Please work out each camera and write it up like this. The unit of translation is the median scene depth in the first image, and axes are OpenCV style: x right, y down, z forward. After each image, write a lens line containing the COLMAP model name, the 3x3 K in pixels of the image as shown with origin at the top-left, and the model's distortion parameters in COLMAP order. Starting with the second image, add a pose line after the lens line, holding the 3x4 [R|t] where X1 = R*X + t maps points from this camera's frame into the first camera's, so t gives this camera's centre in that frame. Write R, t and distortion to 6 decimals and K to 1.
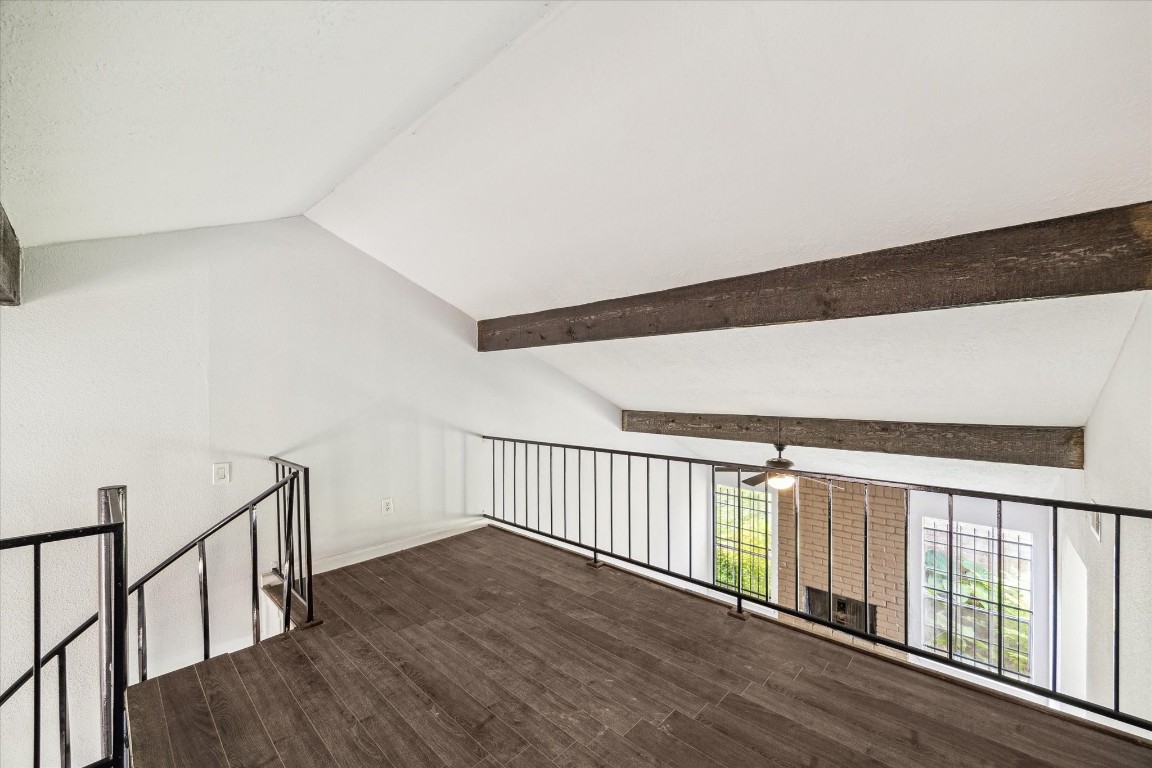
lens RADIAL K [[444.2, 0, 580.7], [0, 444.2, 384.8], [0, 0, 1]] dist [-0.000190, 0.000091]
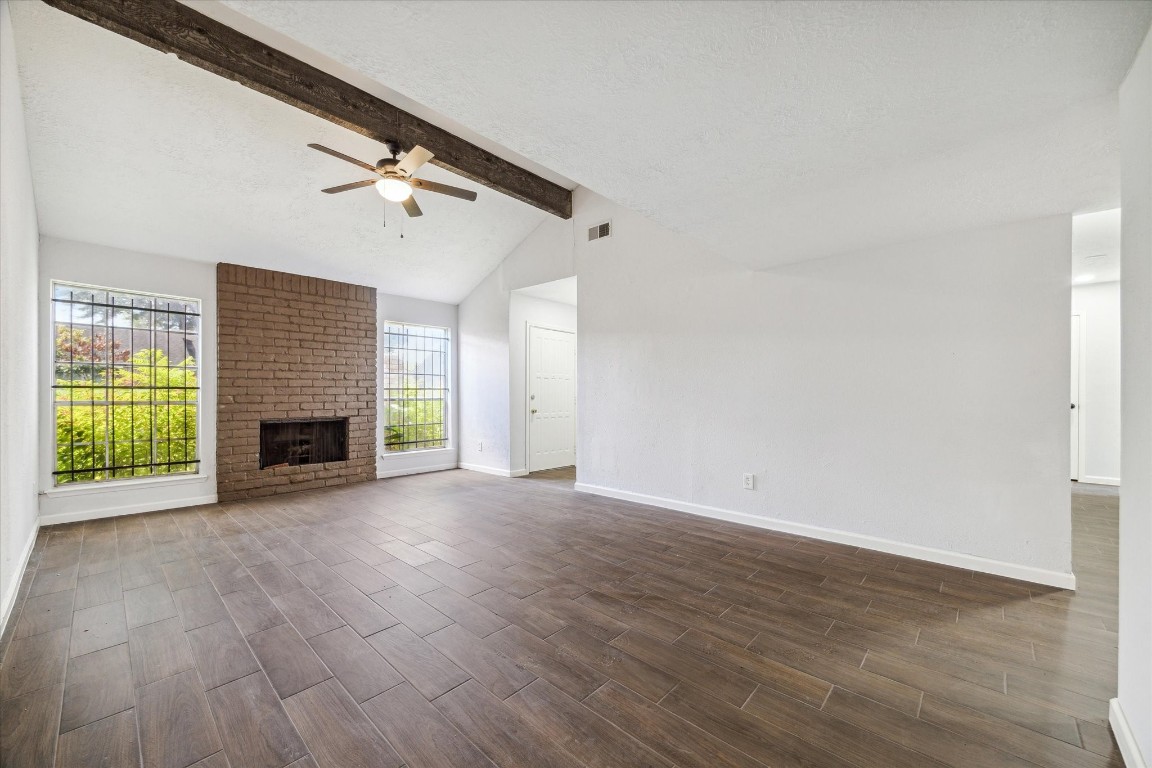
lens RADIAL K [[452.6, 0, 583.4], [0, 452.6, 394.7], [0, 0, 1]] dist [-0.001140, -0.000103]
pose [[-0.003381, 0.003912, 0.999987, -0.333076], [-0.004614, 0.999982, -0.003927, 0.537611], [-0.999984, -0.004627, -0.003362, 0.609457]]
